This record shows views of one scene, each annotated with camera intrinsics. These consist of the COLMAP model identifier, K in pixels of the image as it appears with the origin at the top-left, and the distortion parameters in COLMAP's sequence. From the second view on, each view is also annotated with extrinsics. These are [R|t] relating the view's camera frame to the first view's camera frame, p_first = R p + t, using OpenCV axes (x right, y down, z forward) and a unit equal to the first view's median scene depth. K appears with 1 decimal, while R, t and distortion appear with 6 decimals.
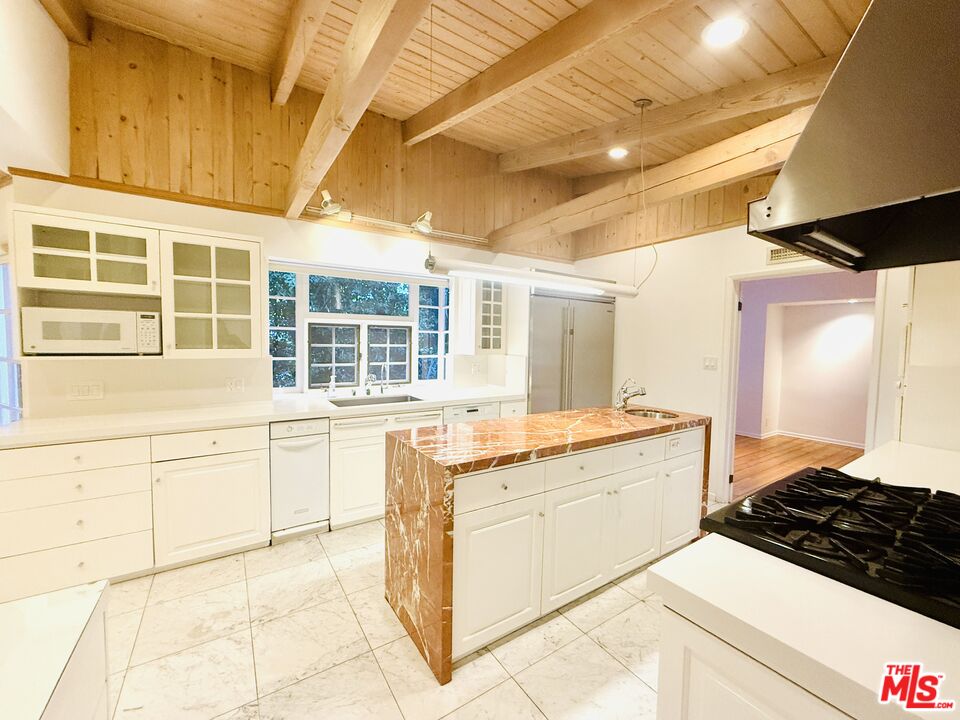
lens RADIAL K [[392.5, 0, 480.0], [0, 392.5, 360.0], [0, 0, 1]] dist [-0.018379, -0.000089]
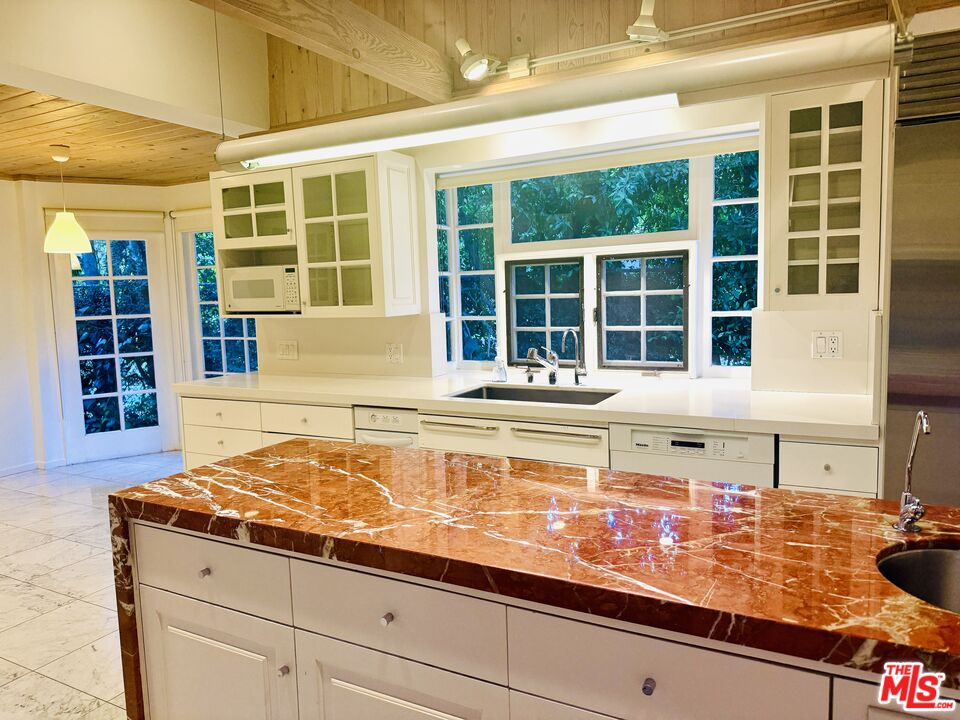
lens RADIAL K [[670.7, 0, 480.0], [0, 670.7, 360.0], [0, 0, 1]] dist [0.078340, -0.104966]
pose [[0.466284, 0.062747, -0.882407, 0.620804], [-0.004914, 0.997650, 0.068345, -0.012143], [0.884622, -0.027532, 0.465496, 0.560491]]
